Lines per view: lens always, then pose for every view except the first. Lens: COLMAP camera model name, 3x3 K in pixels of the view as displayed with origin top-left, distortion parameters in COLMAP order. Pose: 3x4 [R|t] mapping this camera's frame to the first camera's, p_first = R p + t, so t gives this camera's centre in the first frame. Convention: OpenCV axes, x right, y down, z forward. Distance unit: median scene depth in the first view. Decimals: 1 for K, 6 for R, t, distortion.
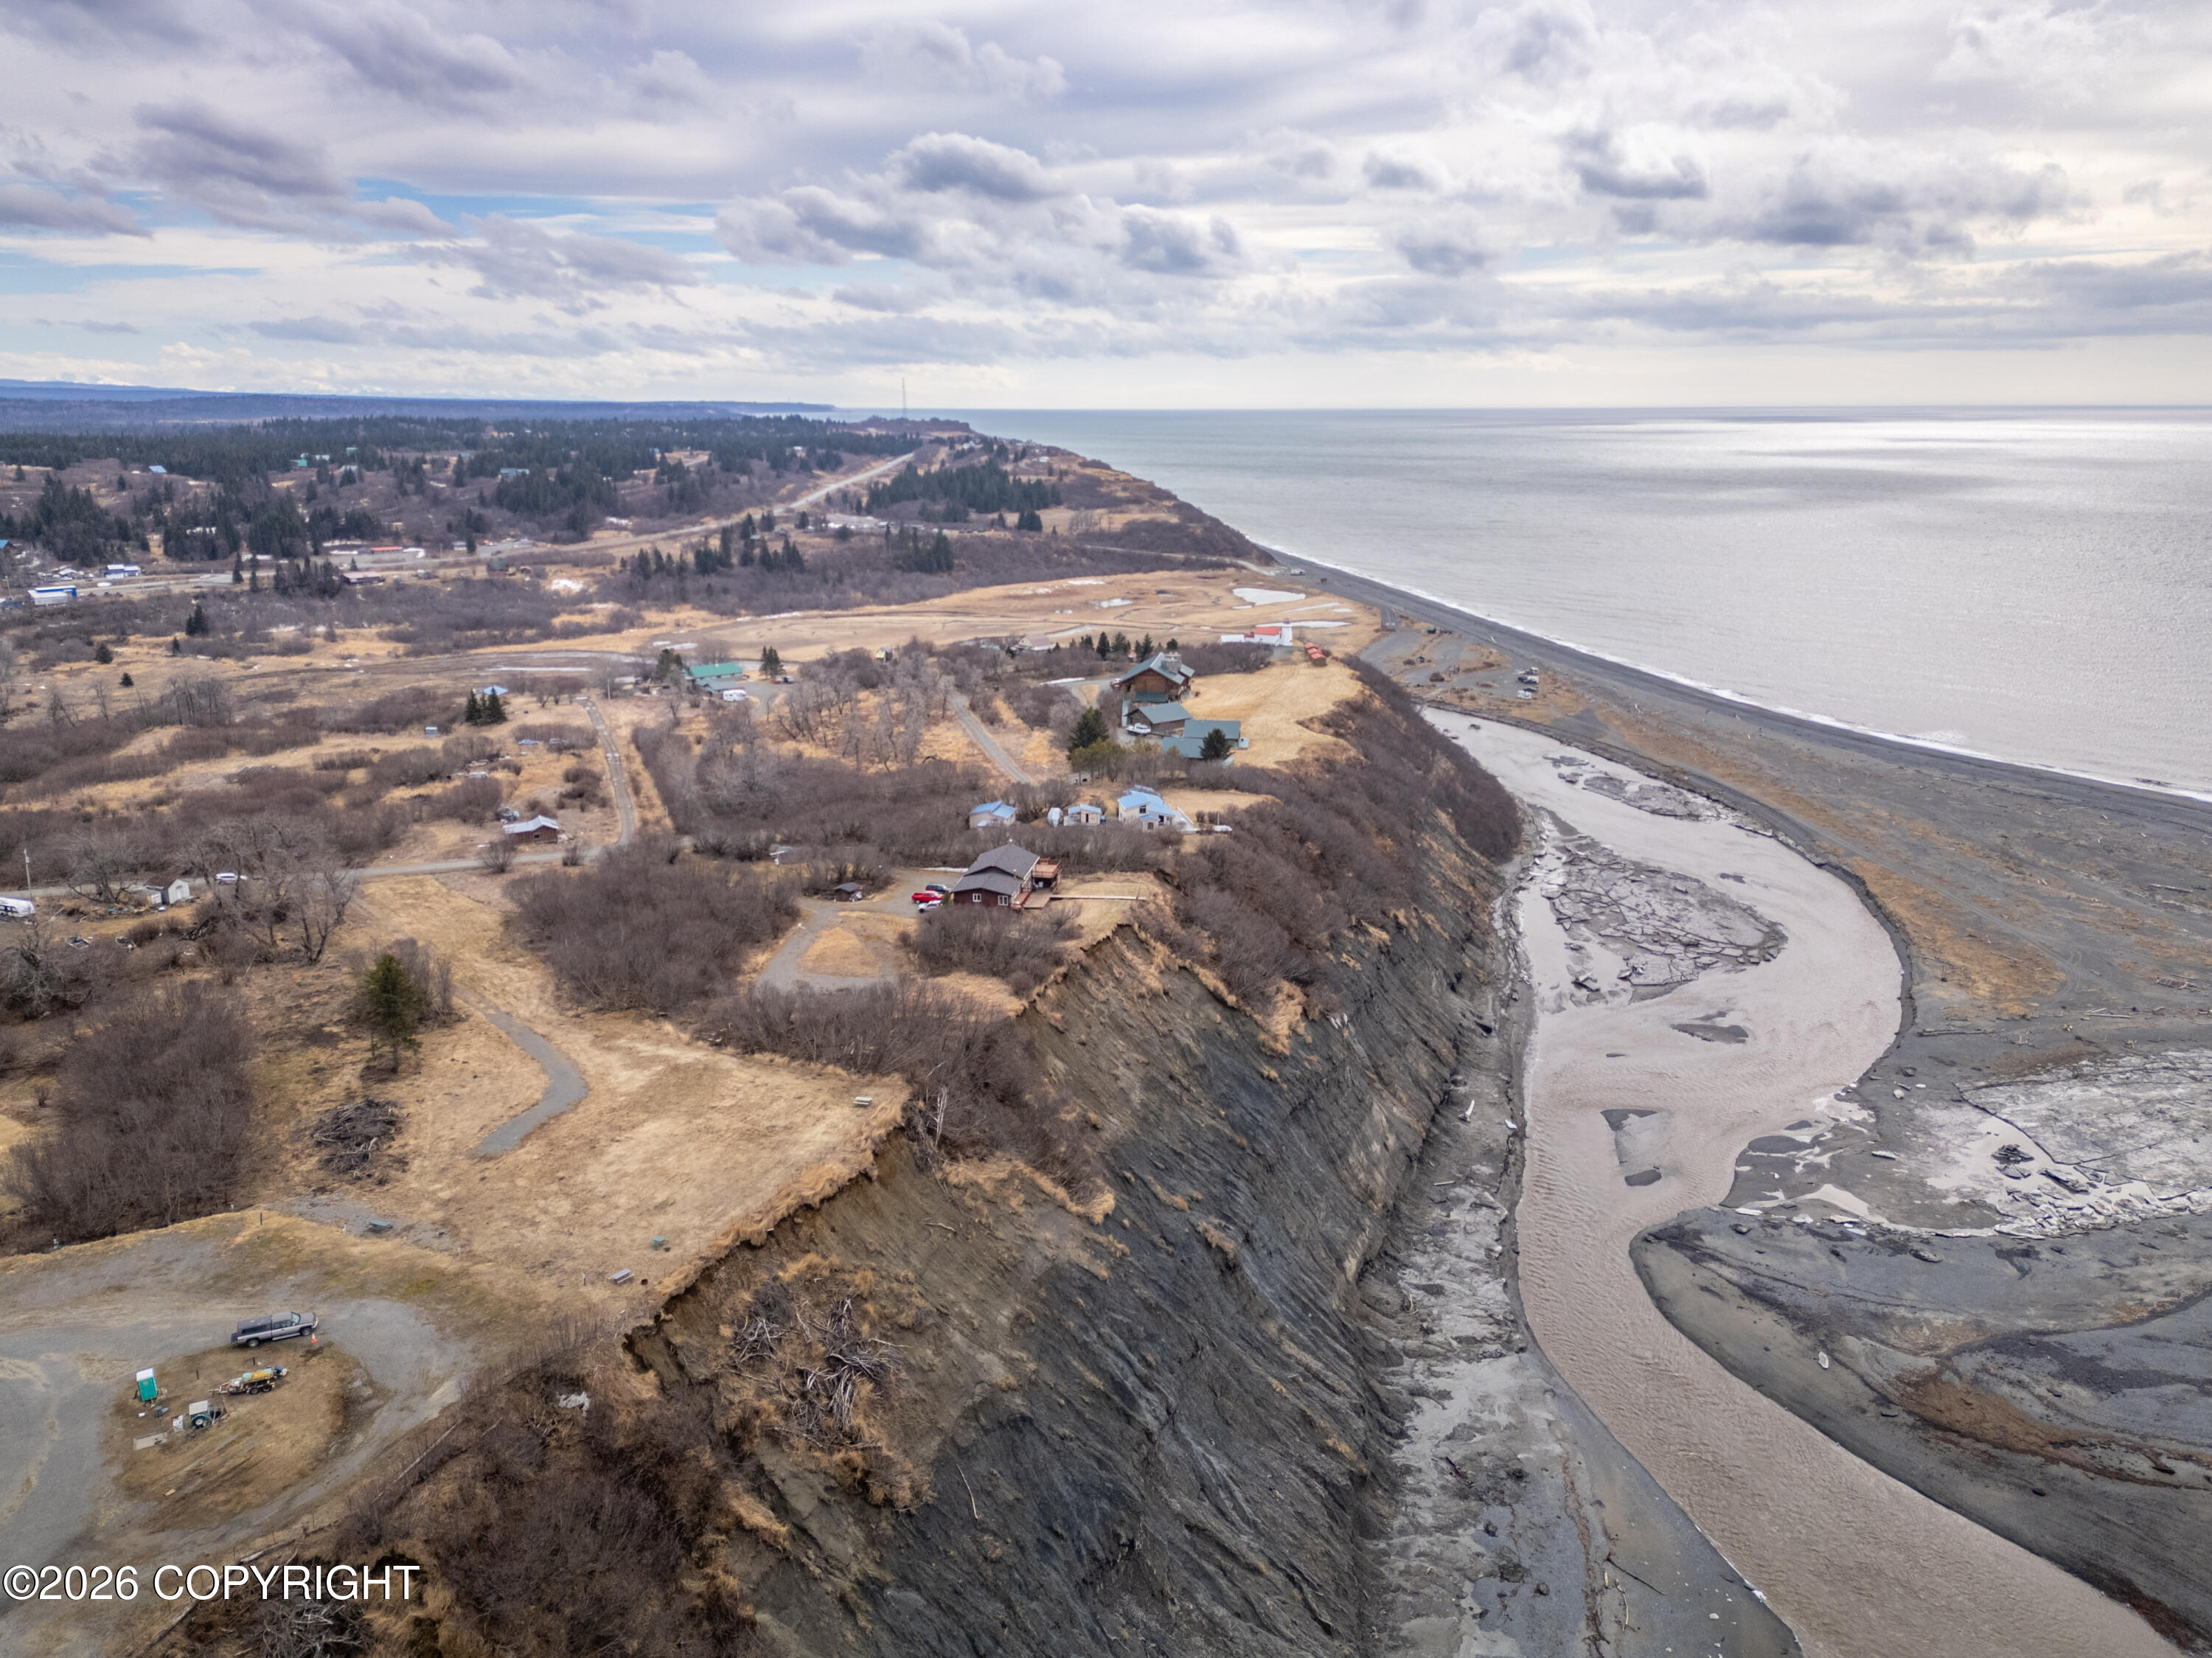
lens RADIAL K [[1567.1, 0, 1127.6], [0, 1567.1, 837.1], [0, 0, 1]] dist [0.070524, -0.057004]
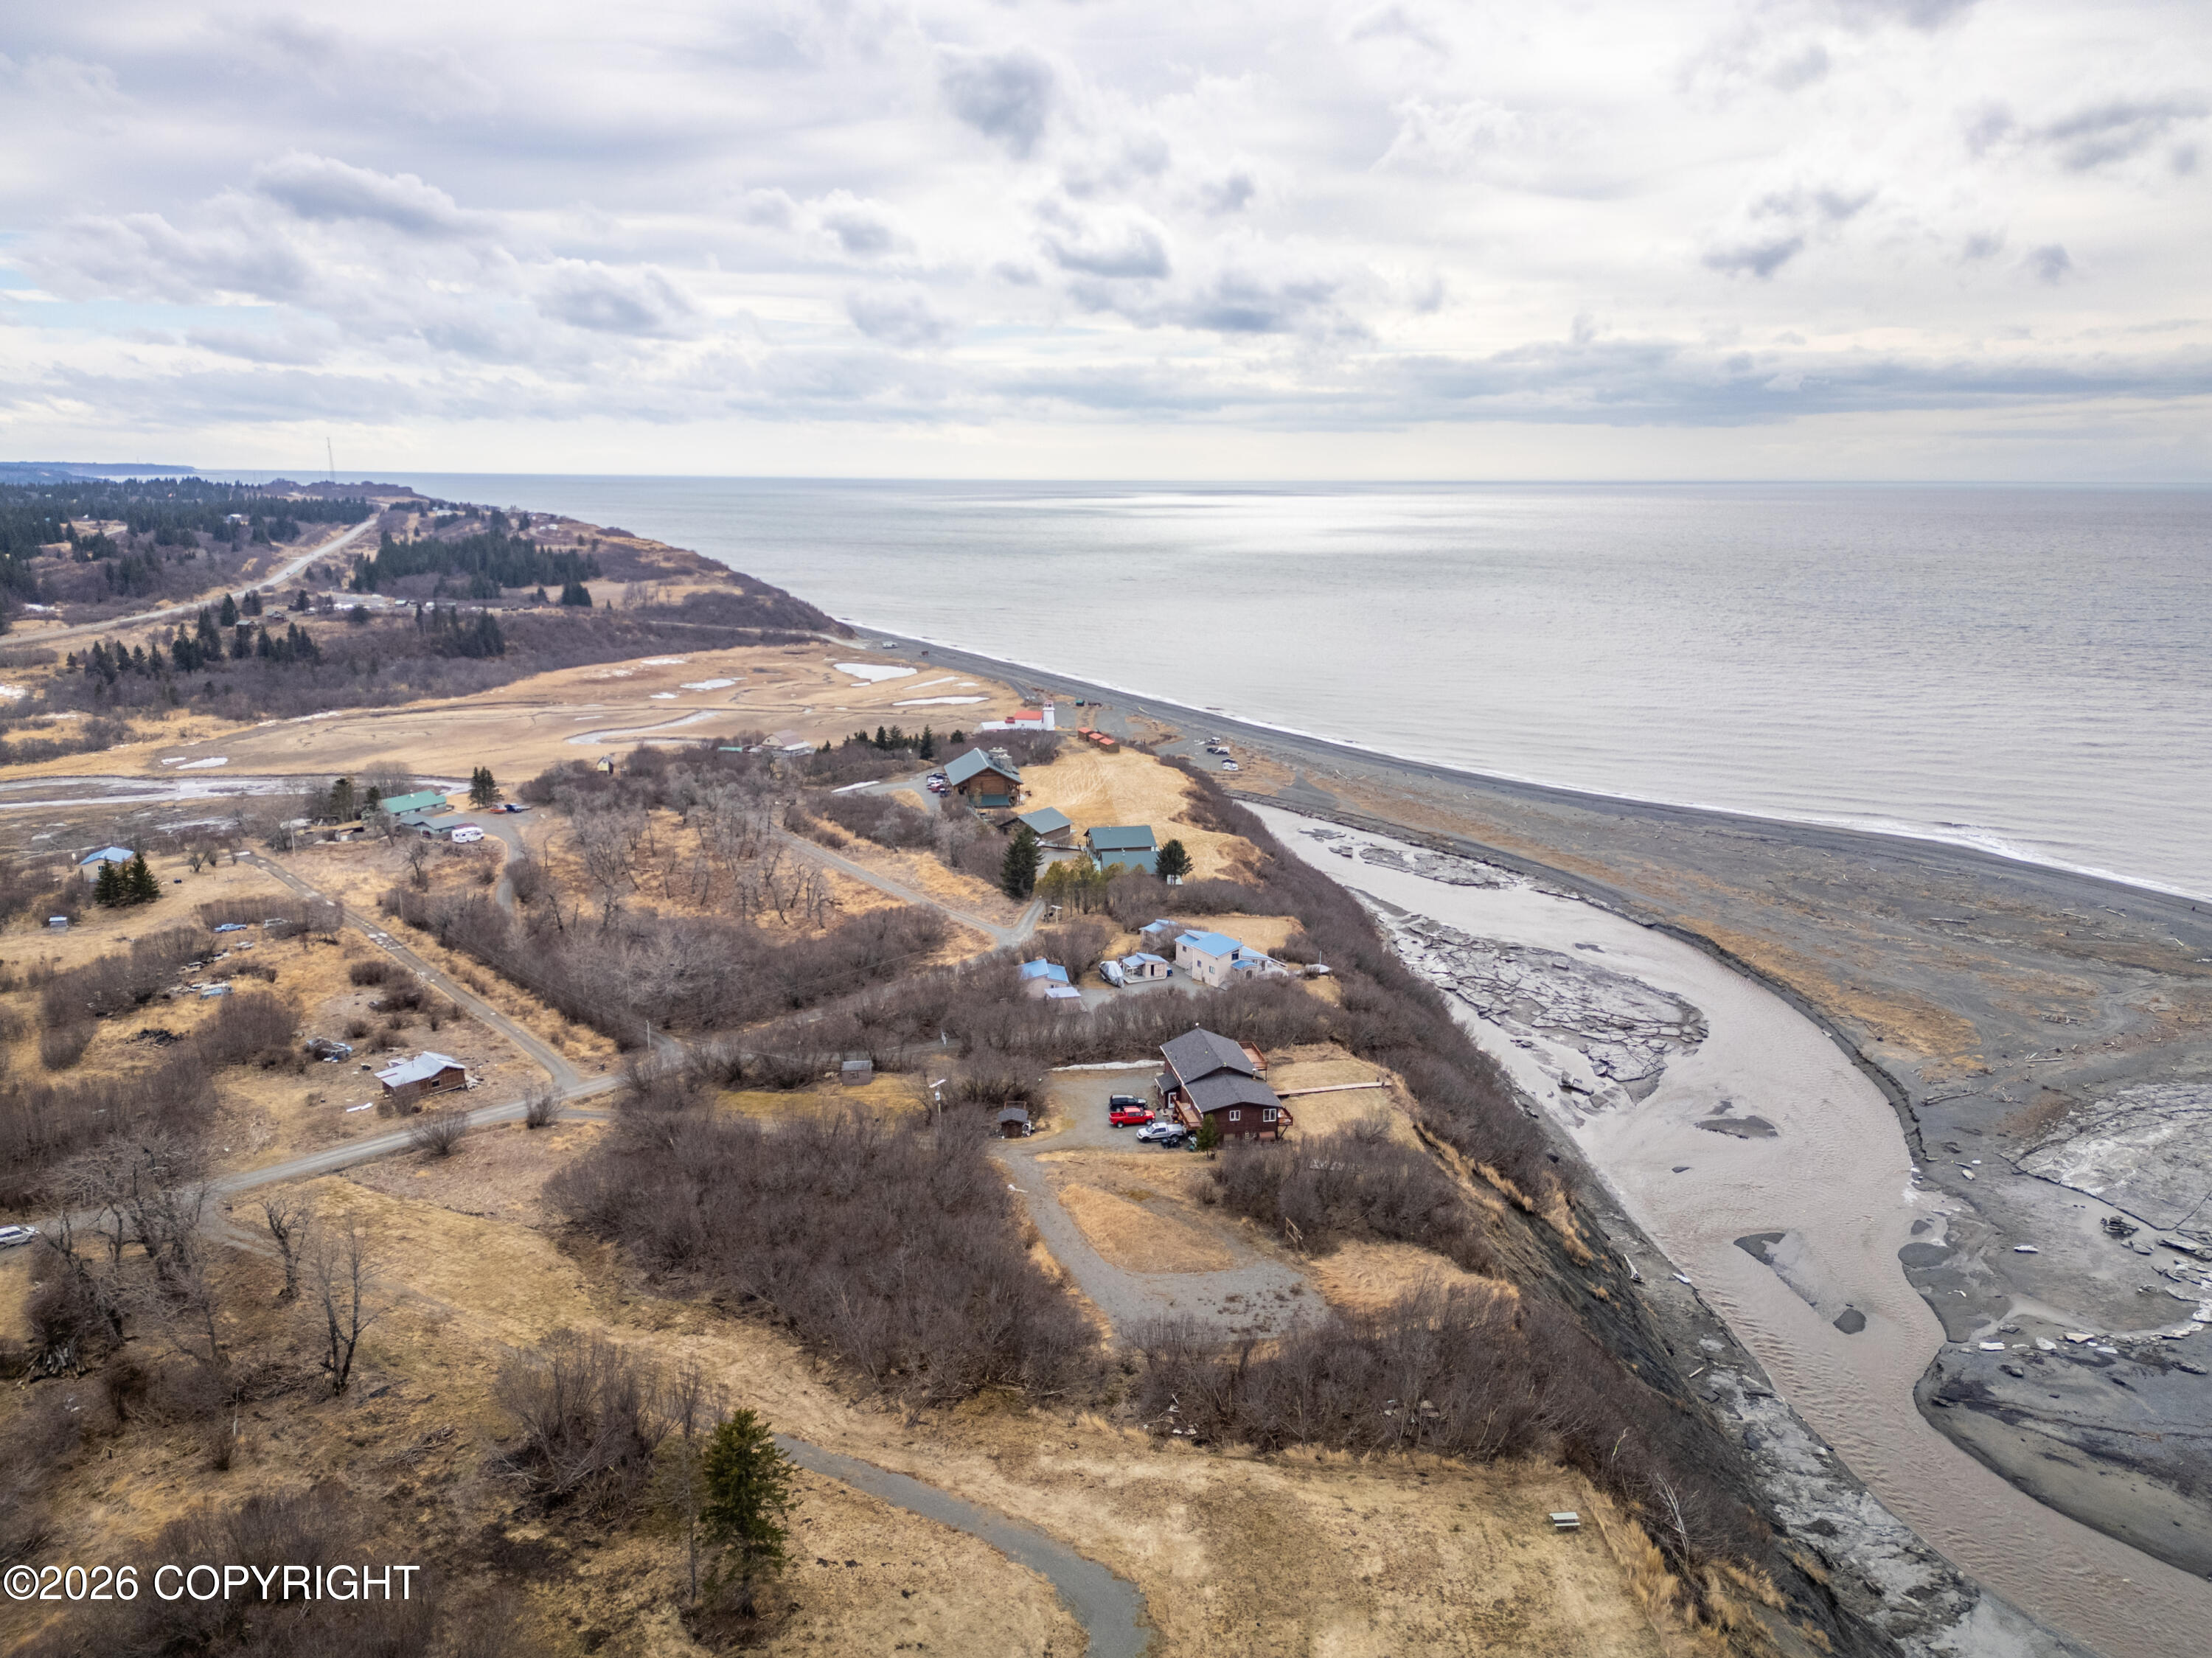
lens RADIAL K [[1567.1, 0, 1118.6], [0, 1567.1, 835.1], [0, 0, 1]] dist [0.070524, -0.057004]
pose [[0.941613, -0.072145, 0.328878, -0.084179], [0.085725, 0.995954, -0.026959, -0.017076], [-0.325602, 0.053578, 0.943988, 0.067730]]
